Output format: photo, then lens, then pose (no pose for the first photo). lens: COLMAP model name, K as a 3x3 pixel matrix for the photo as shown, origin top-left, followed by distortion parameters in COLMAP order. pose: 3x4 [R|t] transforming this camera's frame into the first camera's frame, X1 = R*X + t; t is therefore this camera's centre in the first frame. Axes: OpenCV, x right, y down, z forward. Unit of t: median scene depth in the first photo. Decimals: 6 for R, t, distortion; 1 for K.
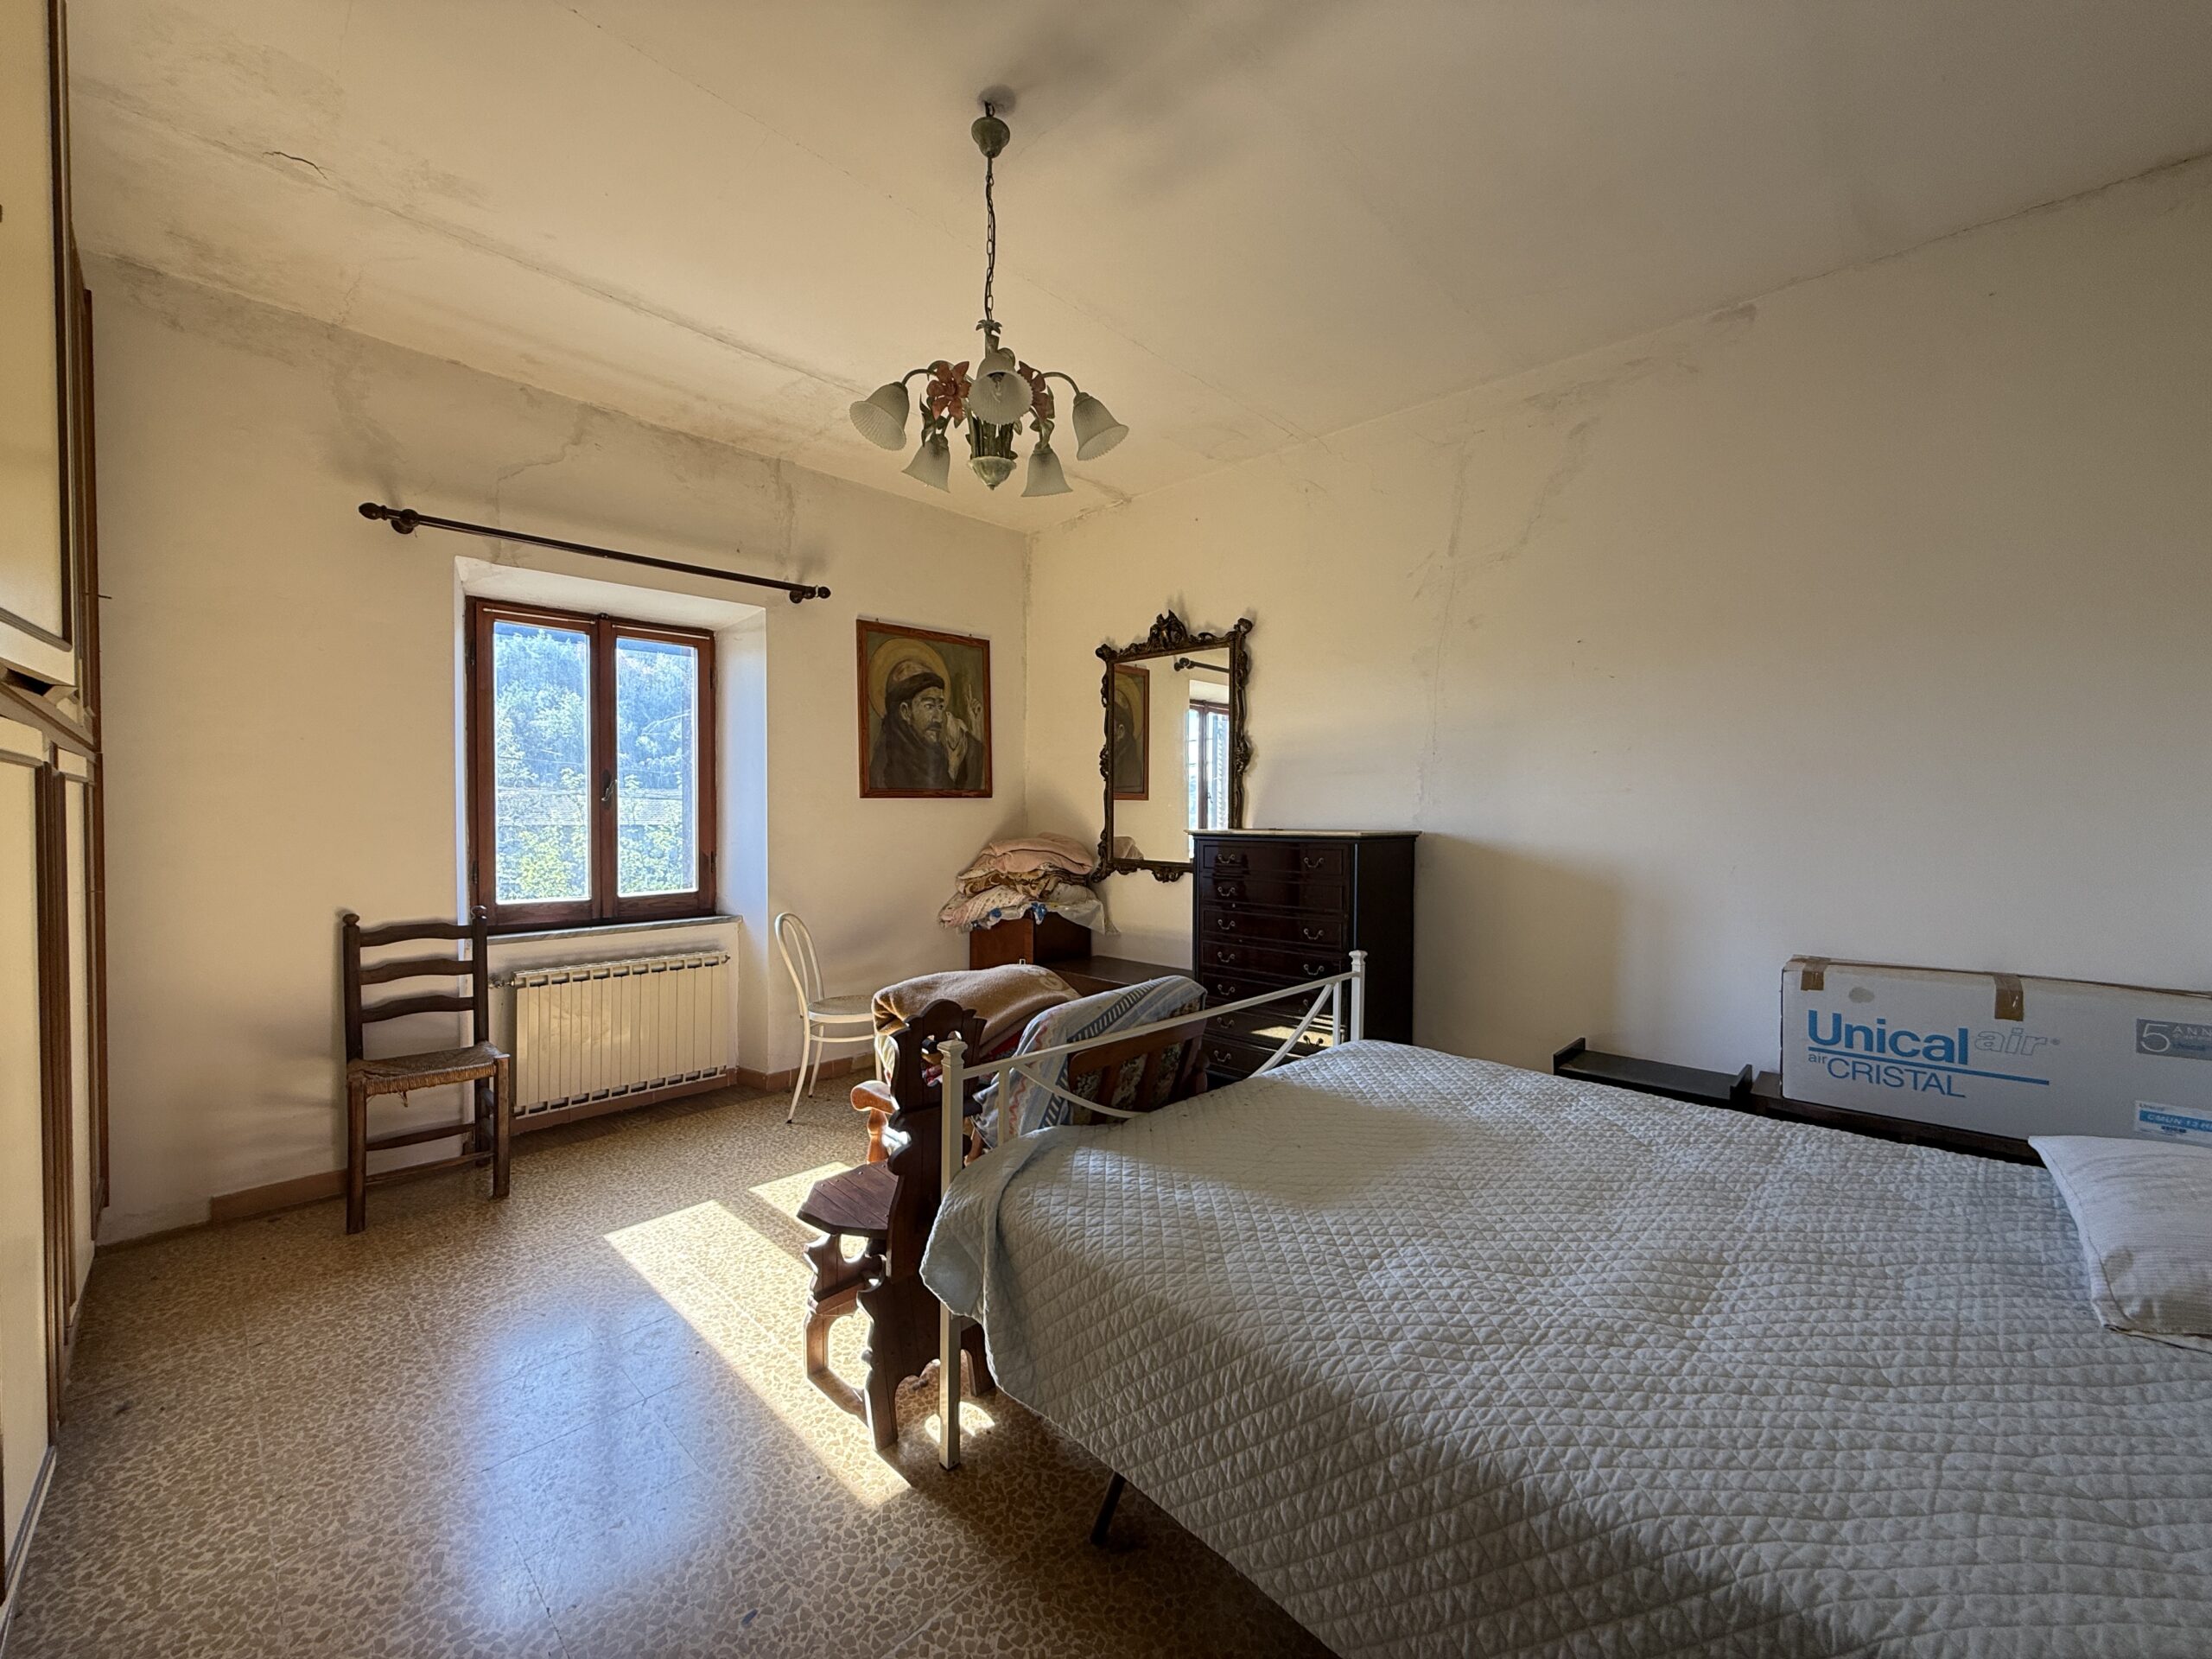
lens RADIAL K [[889.3, 0, 1103.4], [0, 889.3, 832.9], [0, 0, 1]] dist [0.000333, -0.000519]
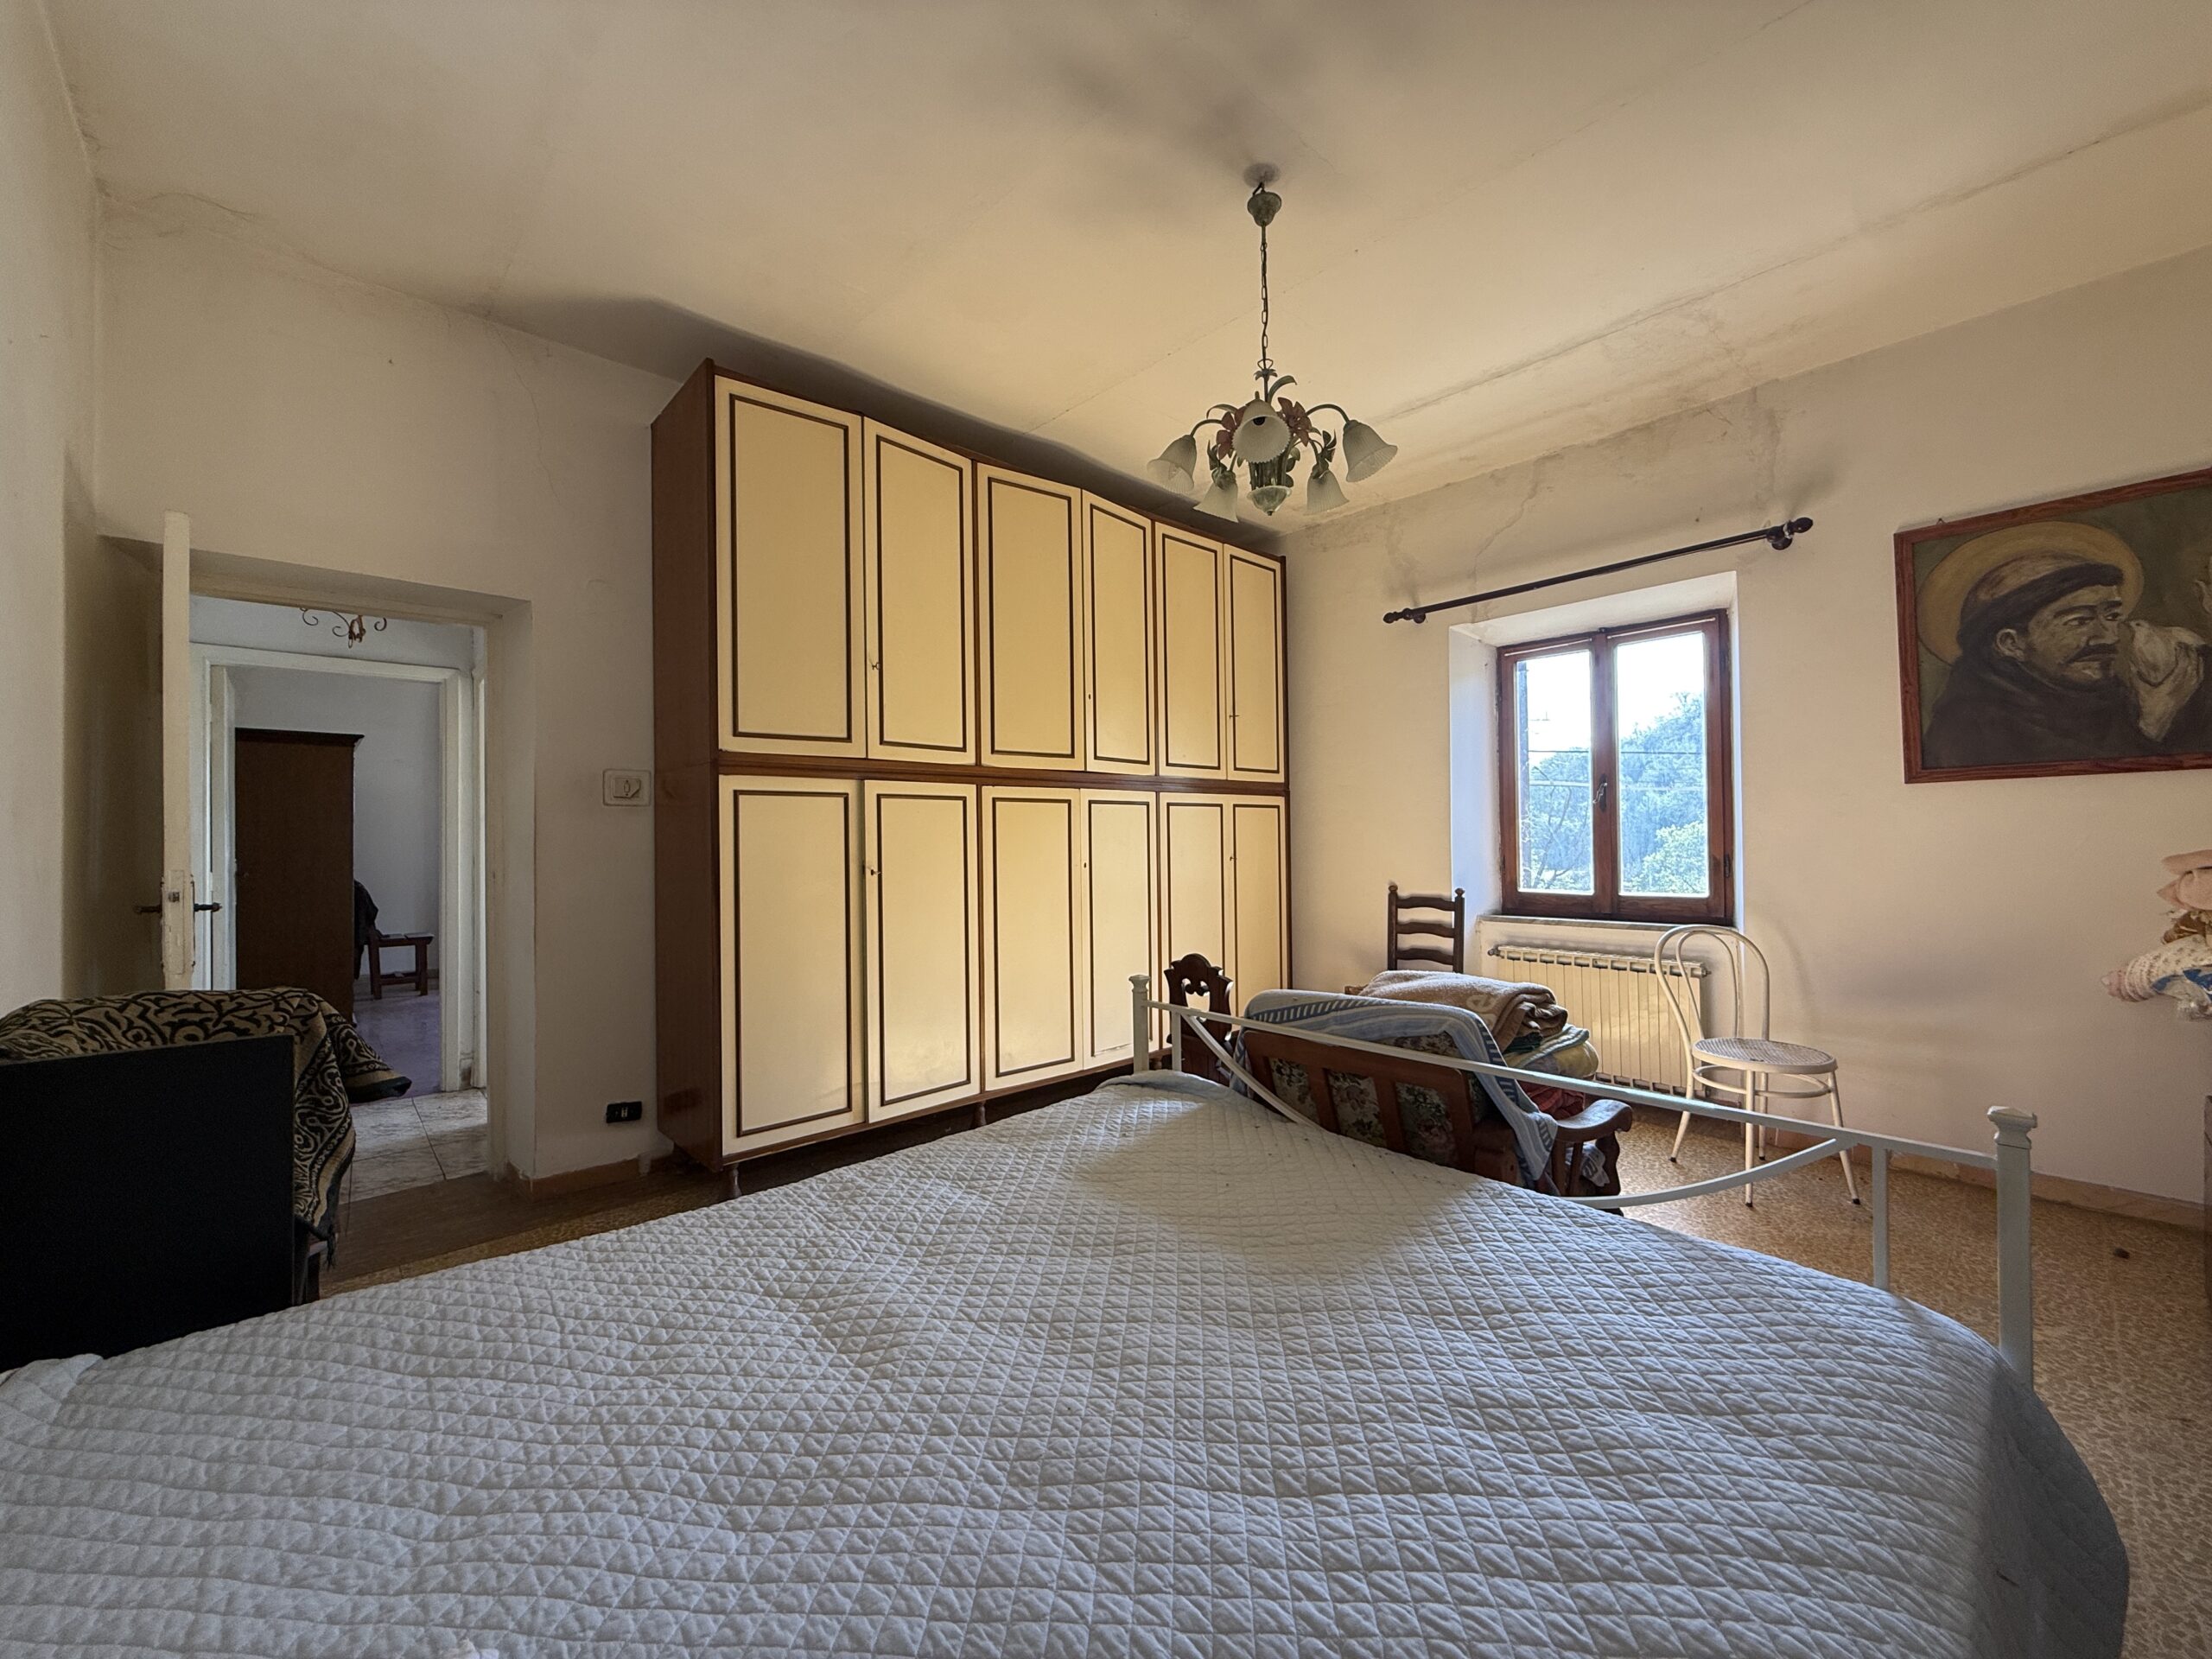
lens RADIAL K [[889.3, 0, 1089.3], [0, 889.3, 828.8], [0, 0, 1]] dist [0.000333, -0.000519]
pose [[-0.077914, -0.009786, -0.996912, 0.566132], [-0.009814, 0.999911, -0.009048, 0.010839], [0.996912, 0.009079, -0.078003, 0.486430]]
